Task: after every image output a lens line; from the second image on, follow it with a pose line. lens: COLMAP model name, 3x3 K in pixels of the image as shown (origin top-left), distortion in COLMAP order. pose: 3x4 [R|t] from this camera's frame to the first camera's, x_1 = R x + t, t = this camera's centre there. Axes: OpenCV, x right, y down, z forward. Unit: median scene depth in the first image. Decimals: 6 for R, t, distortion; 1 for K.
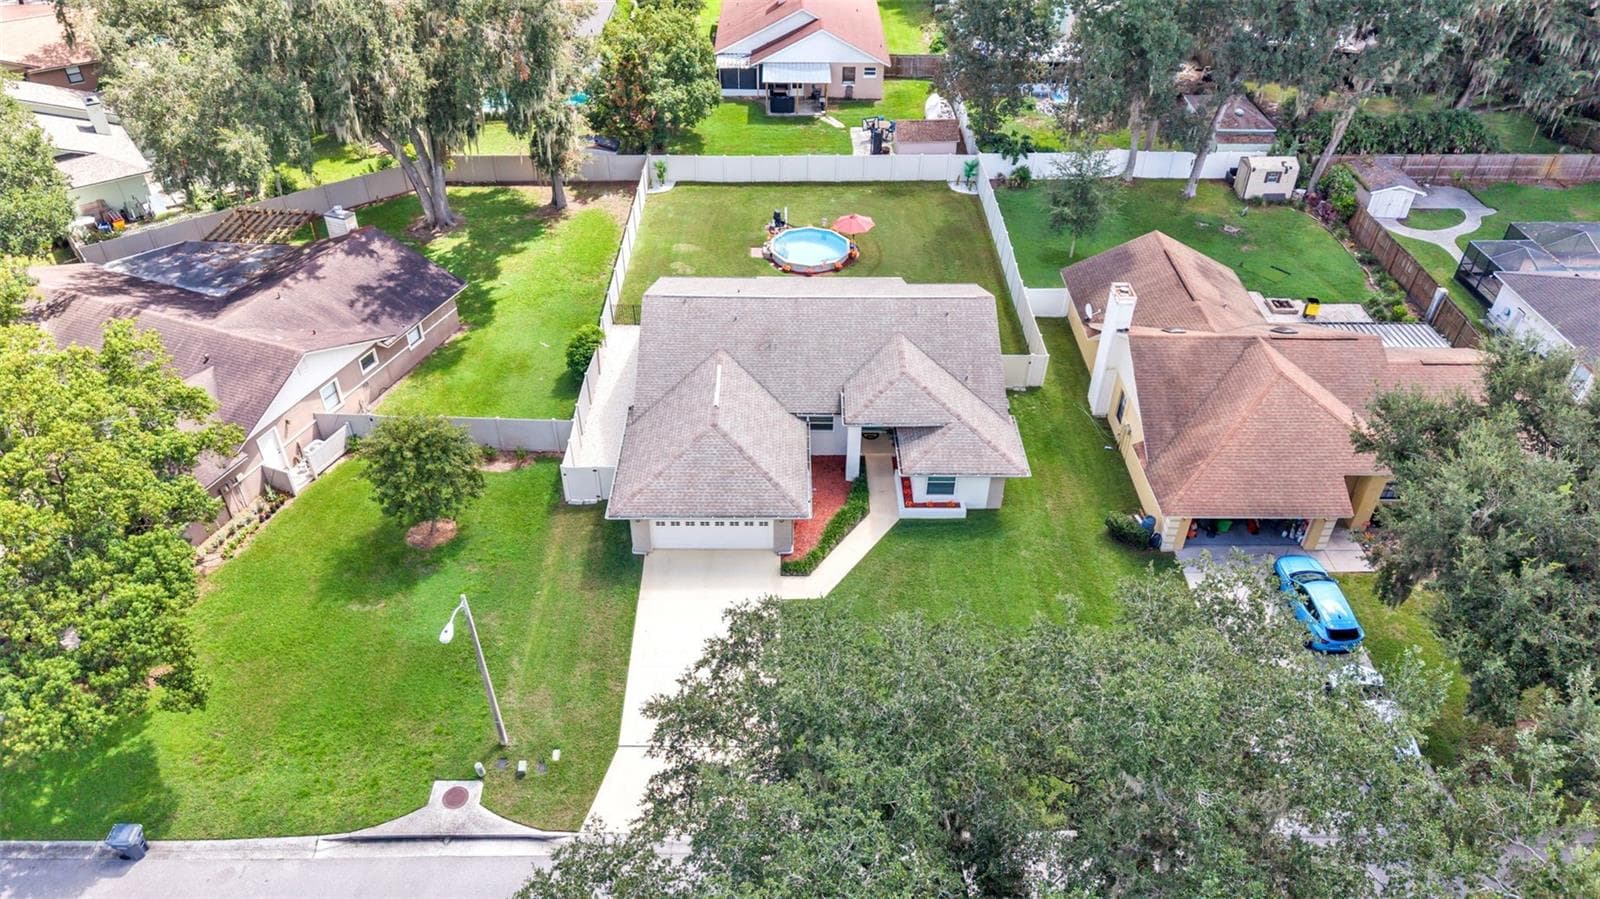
lens RADIAL K [[1070.1, 0, 800.0], [0, 1070.1, 449.5], [0, 0, 1]] dist [-0.000443, -0.000881]
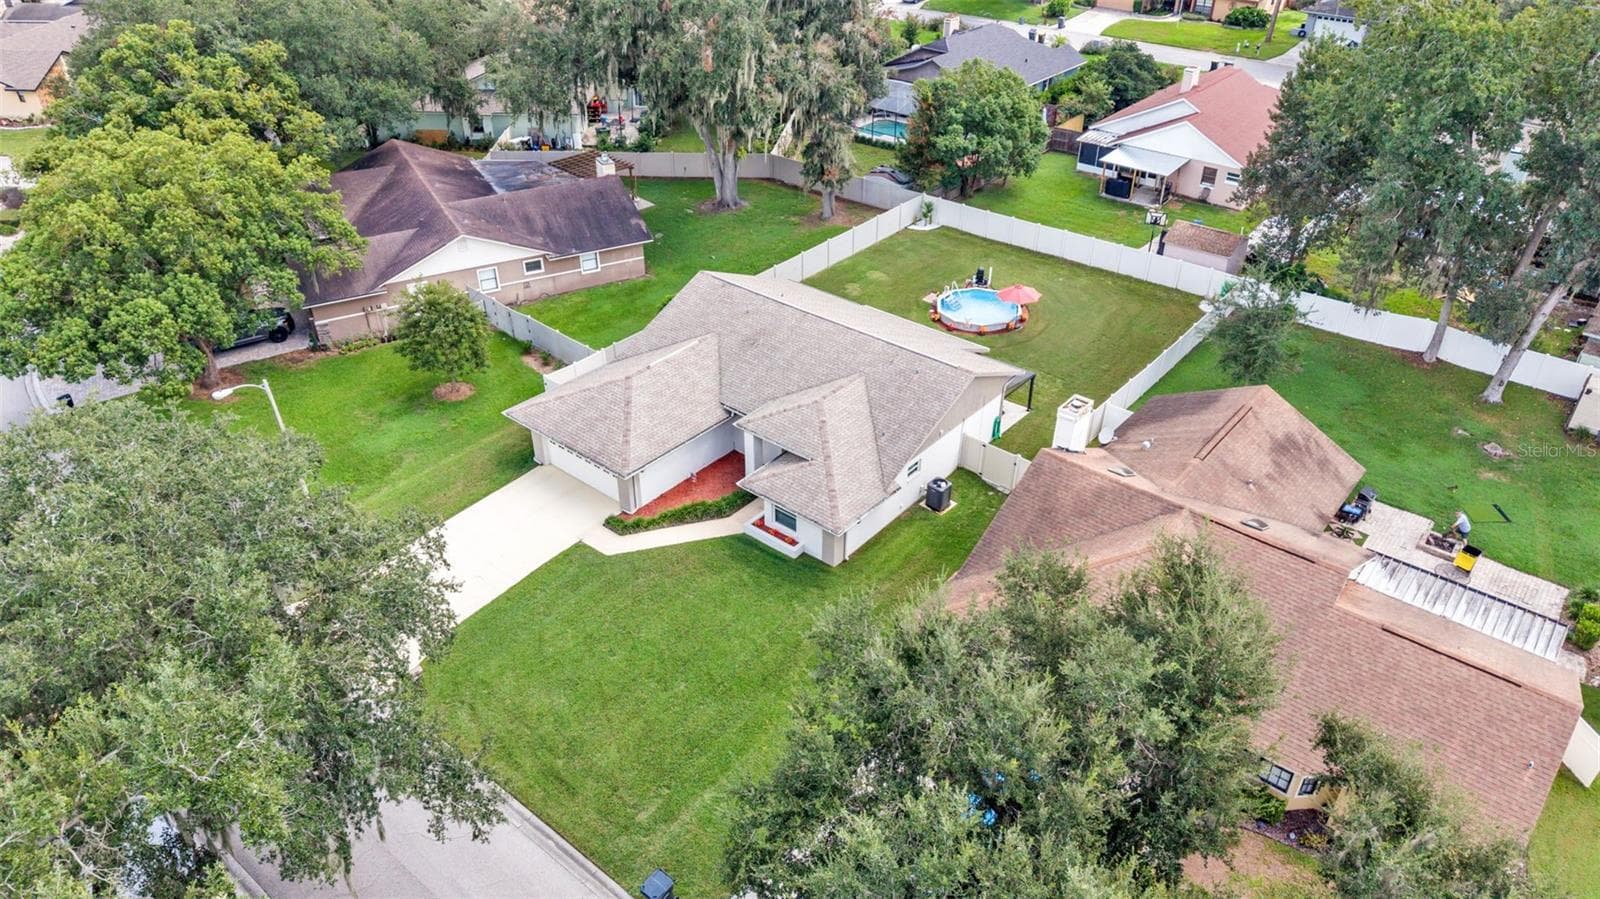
lens RADIAL K [[1070.1, 0, 800.0], [0, 1070.1, 449.5], [0, 0, 1]] dist [-0.000443, -0.000881]
pose [[0.760922, 0.350359, -0.546120, 0.438206], [-0.393424, 0.918440, 0.041051, -0.045283], [0.515961, 0.183620, 0.836701, 0.124866]]
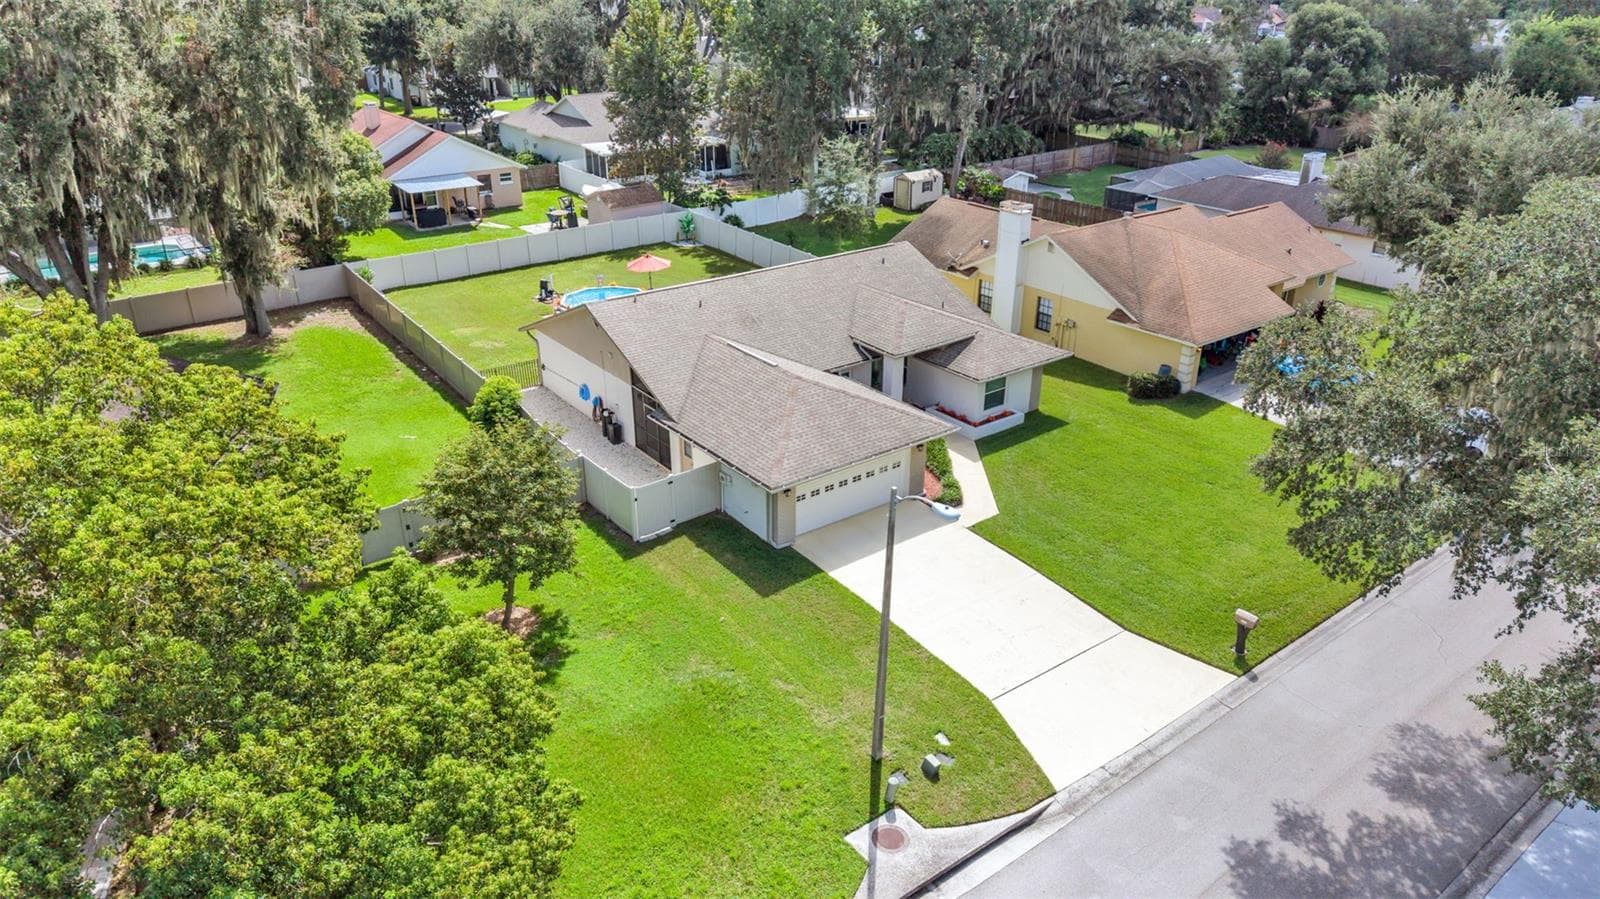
lens RADIAL K [[1070.1, 0, 800.0], [0, 1070.1, 449.5], [0, 0, 1]] dist [-0.000443, -0.000881]
pose [[0.802204, -0.258403, 0.538234, -0.356484], [0.372495, 0.921135, -0.112950, 0.081418], [-0.466600, 0.291099, 0.835192, 0.206010]]
